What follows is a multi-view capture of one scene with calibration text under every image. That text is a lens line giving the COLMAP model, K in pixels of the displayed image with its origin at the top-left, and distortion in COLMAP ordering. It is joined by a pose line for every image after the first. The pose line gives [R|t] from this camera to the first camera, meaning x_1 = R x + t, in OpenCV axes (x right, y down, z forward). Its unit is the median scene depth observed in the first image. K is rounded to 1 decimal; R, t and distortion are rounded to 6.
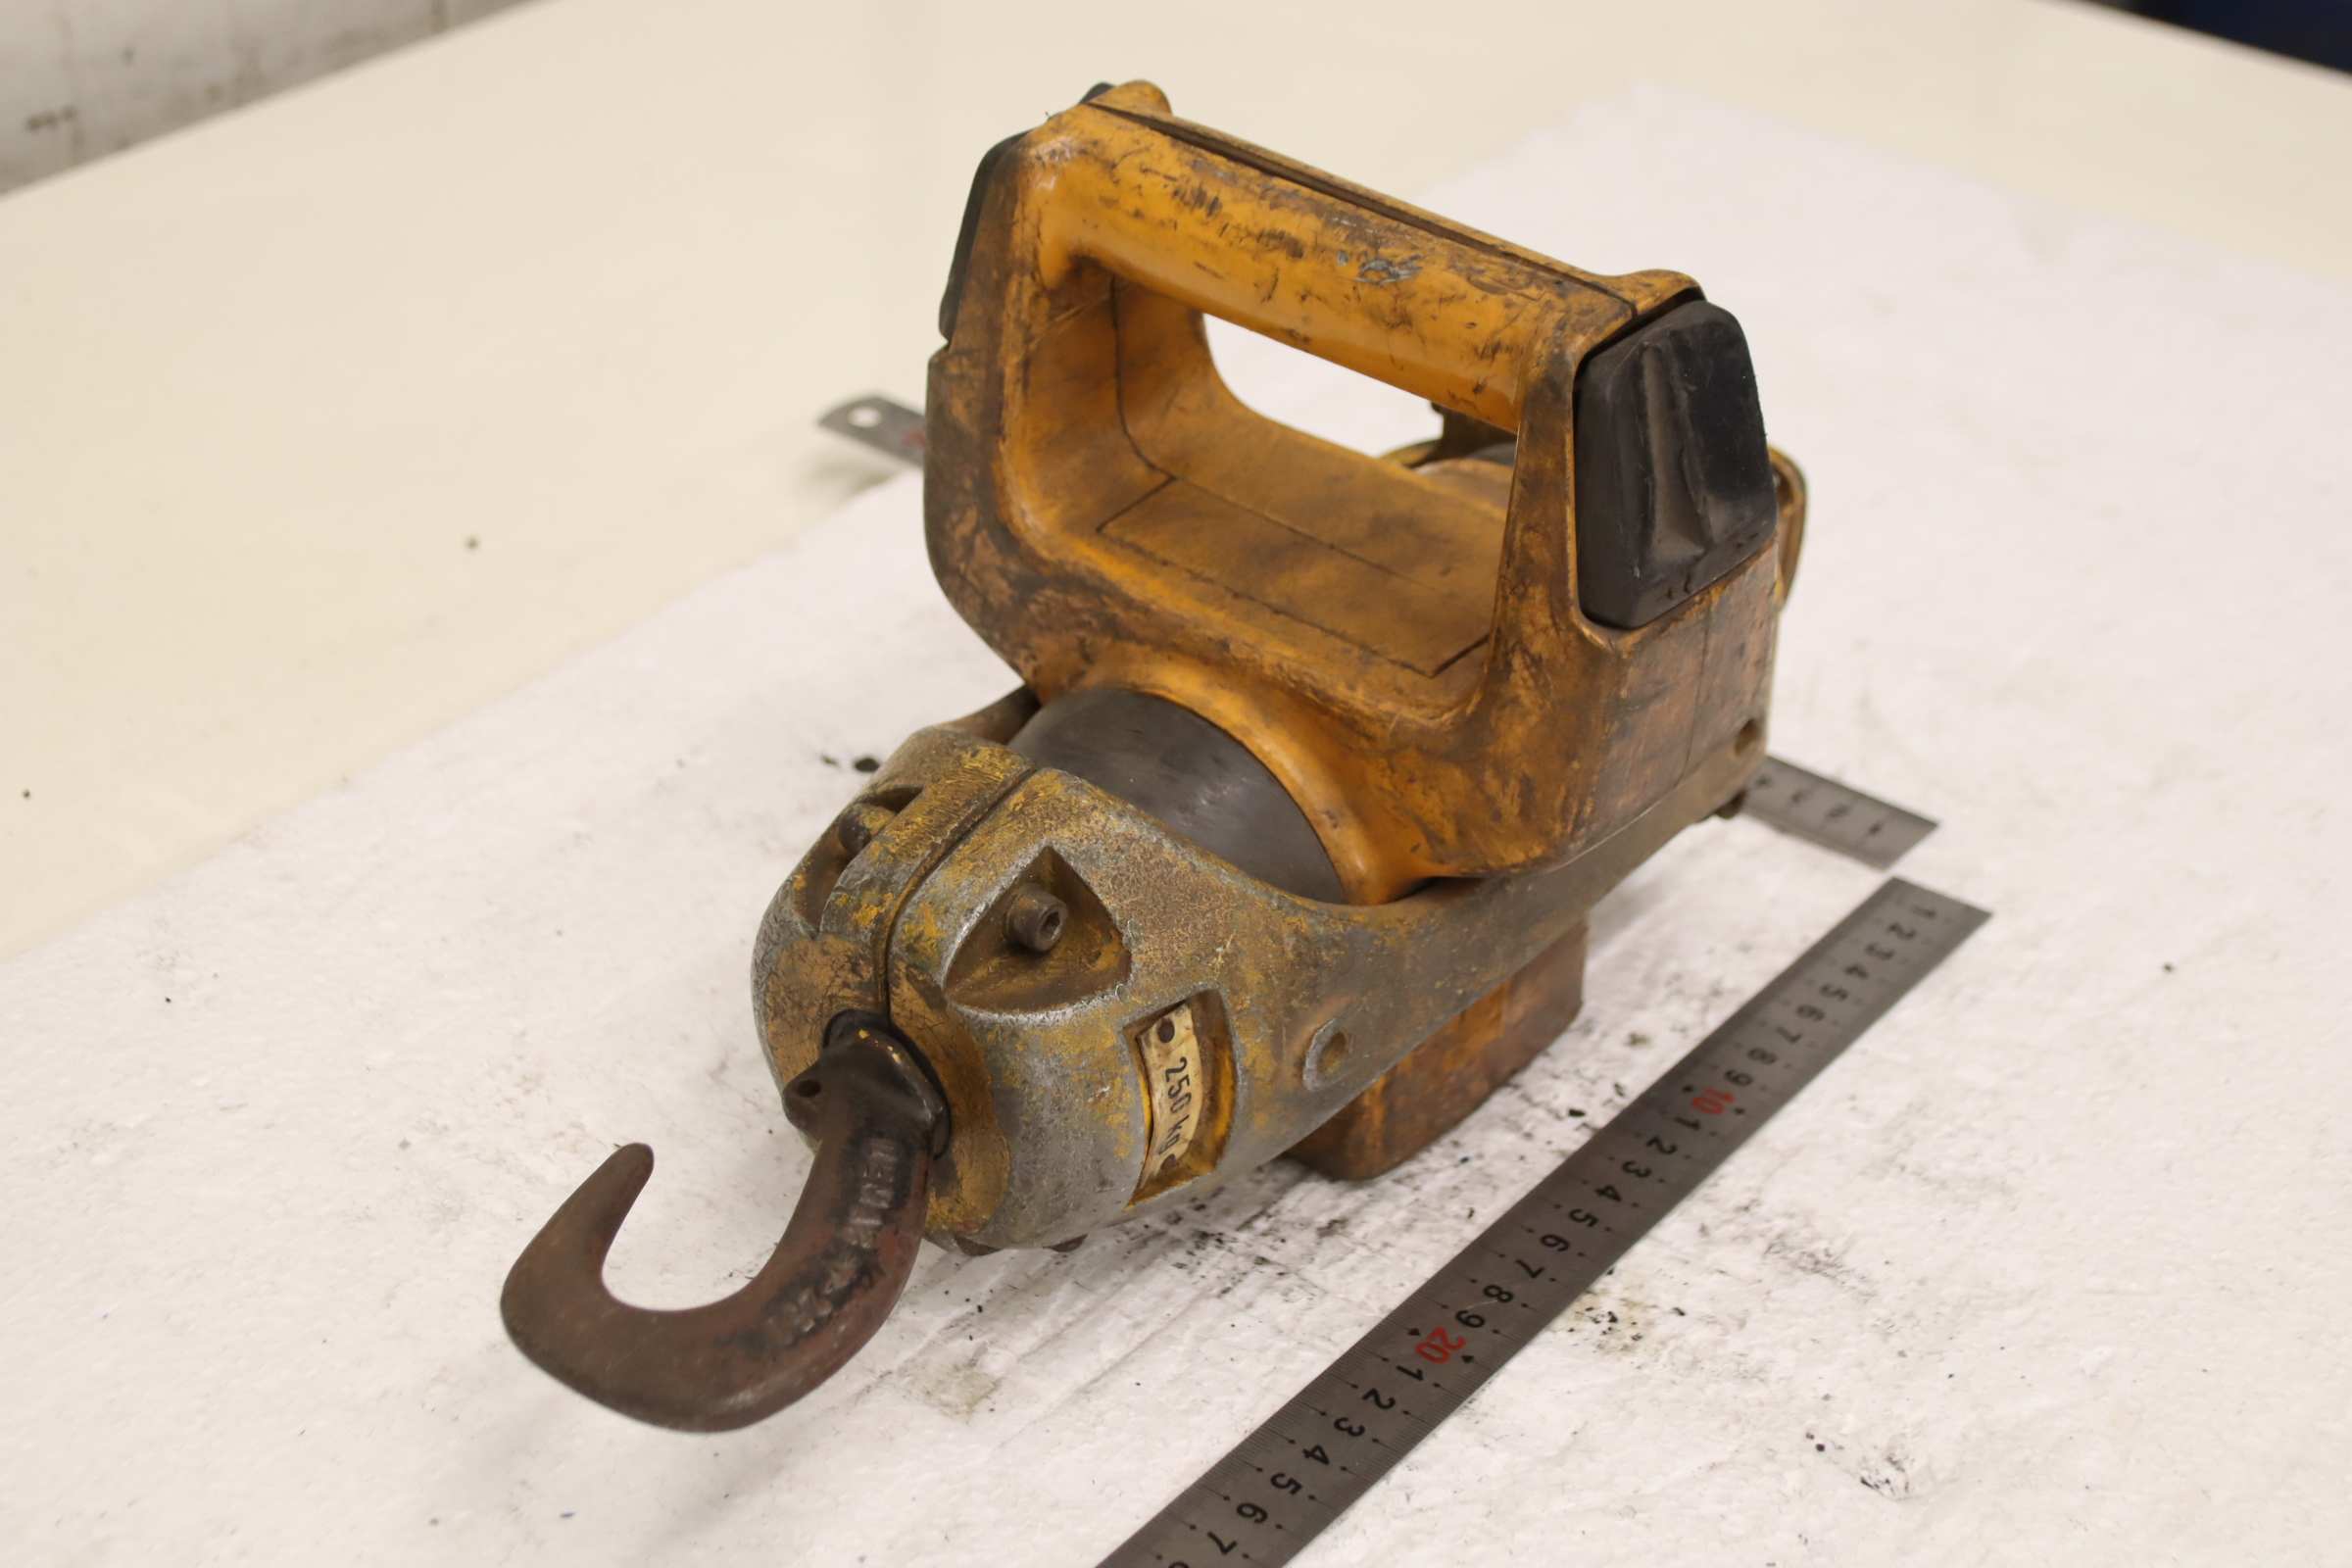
lens RADIAL K [[4157.5, 0, 1177.0], [0, 4157.5, 787.5], [0, 0, 1]] dist [-0.059312, 0.000000]
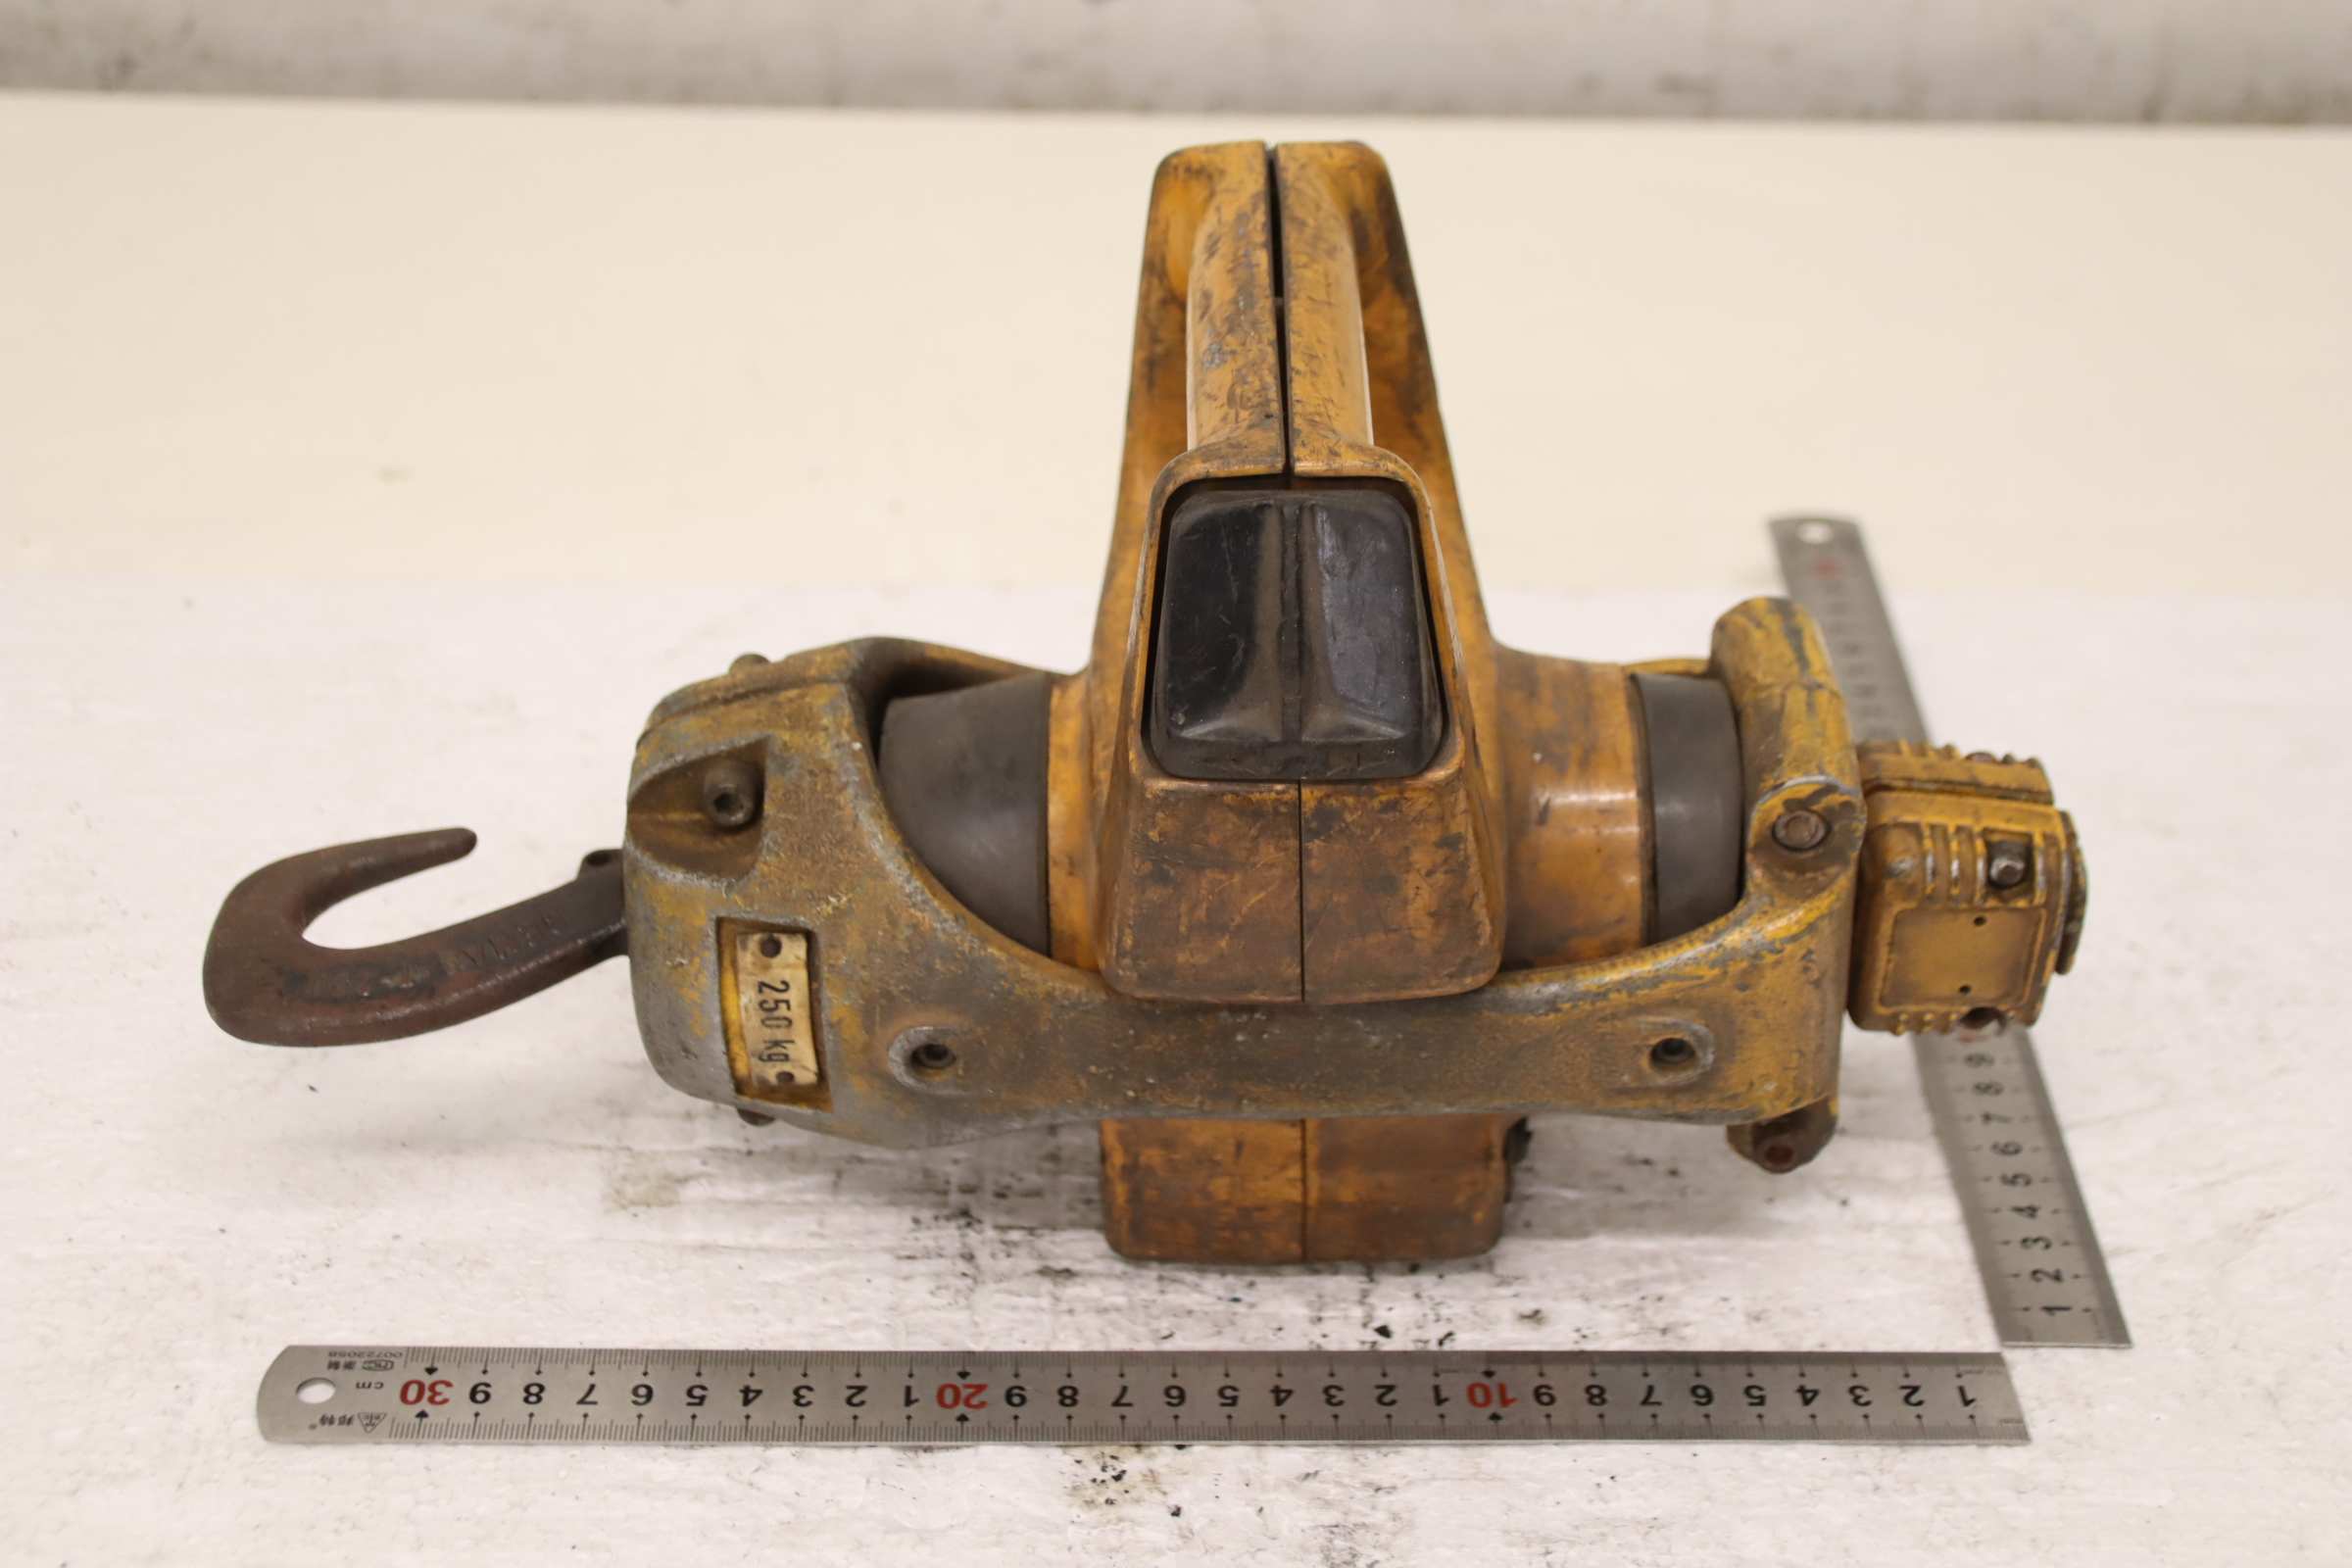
lens RADIAL K [[3957.3, 0, 1177.7], [0, 3957.3, 778.8], [0, 0, 1]] dist [-0.010315, 0.000000]
pose [[0.625086, 0.410688, -0.663779, 0.648875], [-0.421142, 0.893445, 0.156193, -0.163609], [0.657197, 0.181911, 0.731437, 0.306785]]
